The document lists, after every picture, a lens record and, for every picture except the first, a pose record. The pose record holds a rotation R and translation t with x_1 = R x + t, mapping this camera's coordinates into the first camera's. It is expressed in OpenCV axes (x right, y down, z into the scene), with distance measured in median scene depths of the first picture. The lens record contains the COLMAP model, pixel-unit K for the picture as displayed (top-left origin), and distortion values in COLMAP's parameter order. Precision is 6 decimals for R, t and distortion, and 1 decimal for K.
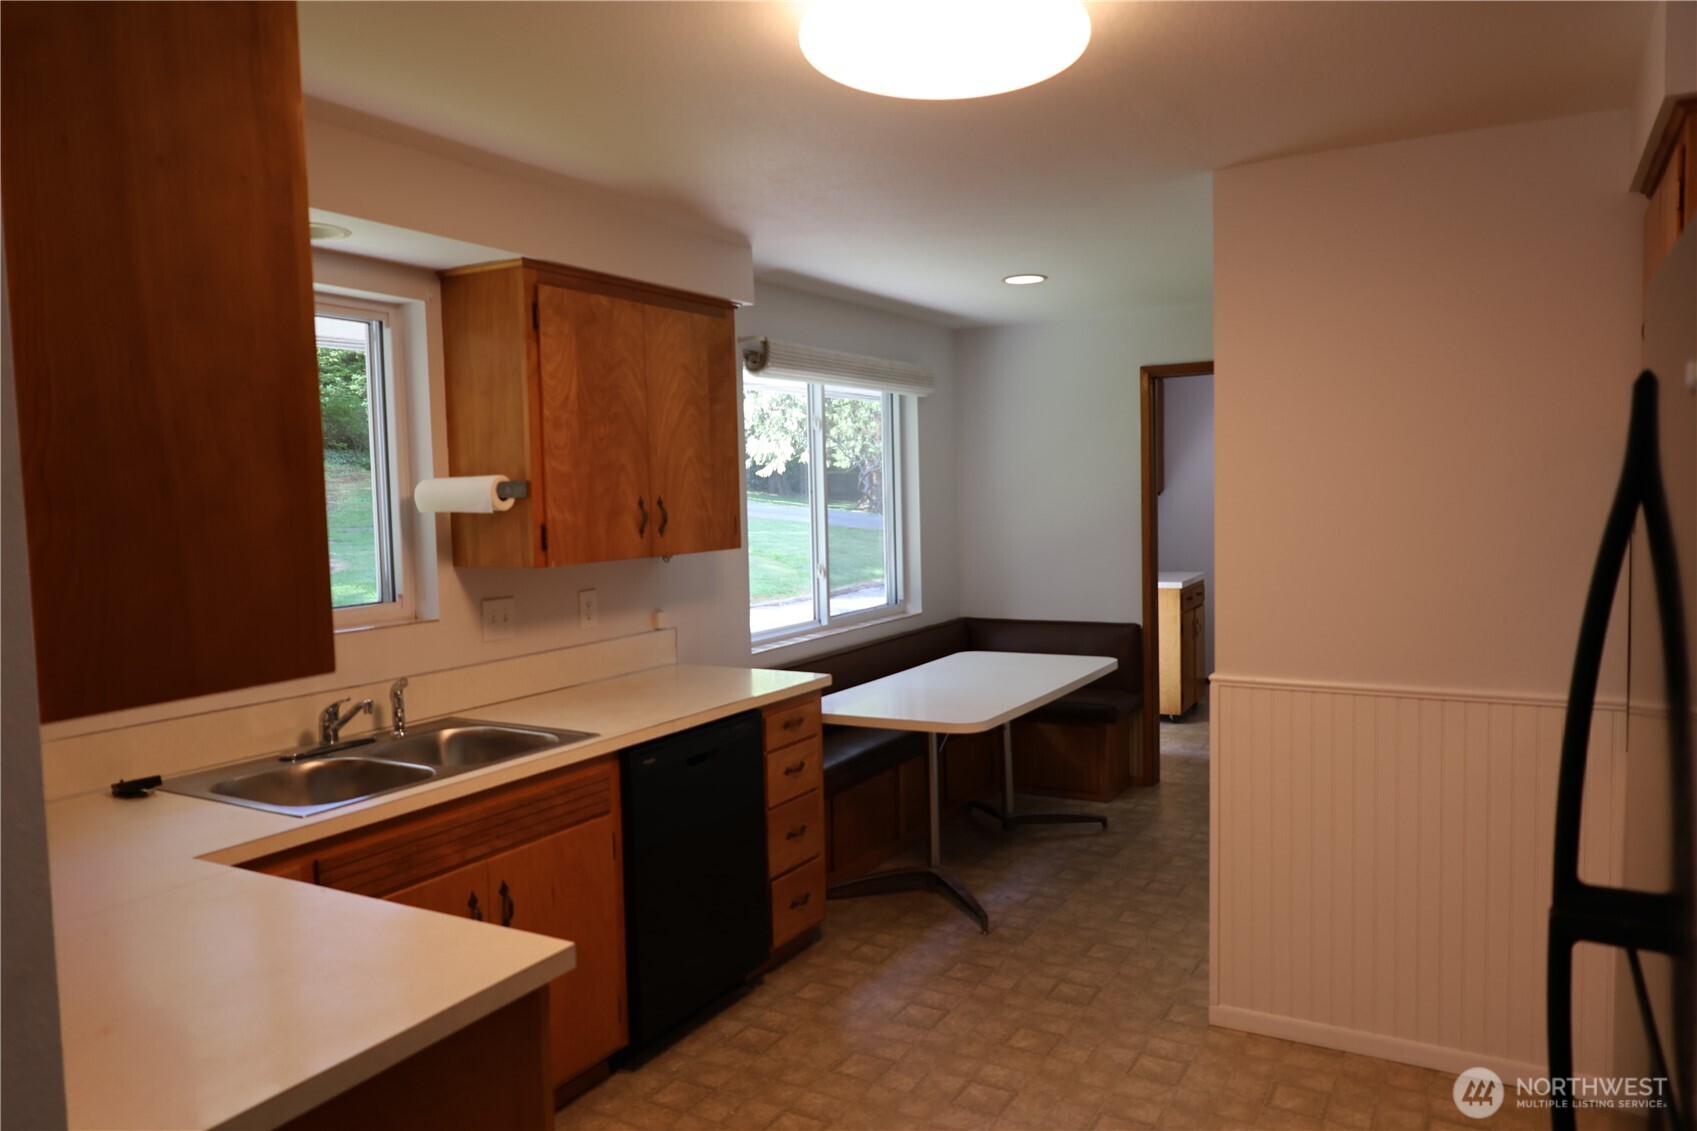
lens RADIAL K [[1176.1, 0, 849.2], [0, 1176.1, 564.9], [0, 0, 1]] dist [-0.000036, 0.000595]
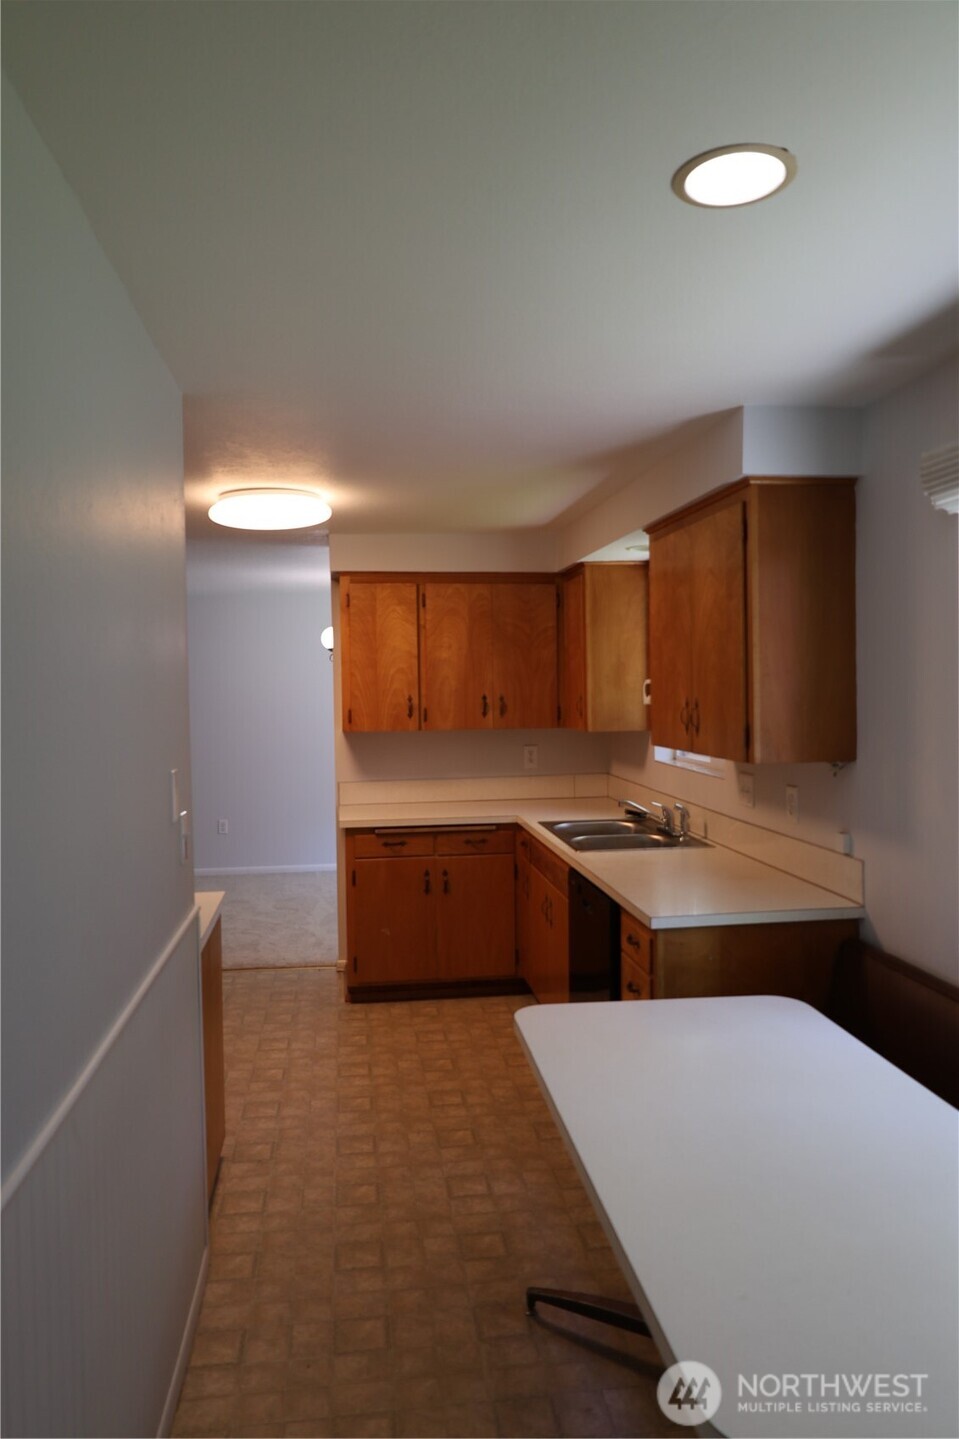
lens RADIAL K [[997.3, 0, 480.1], [0, 997.3, 717.7], [0, 0, 1]] dist [-0.000036, 0.000595]
pose [[-0.789623, 0.064281, -0.610216, 0.583608], [-0.009475, 0.993102, 0.116874, -0.152481], [0.613520, 0.098068, -0.783566, 1.679968]]
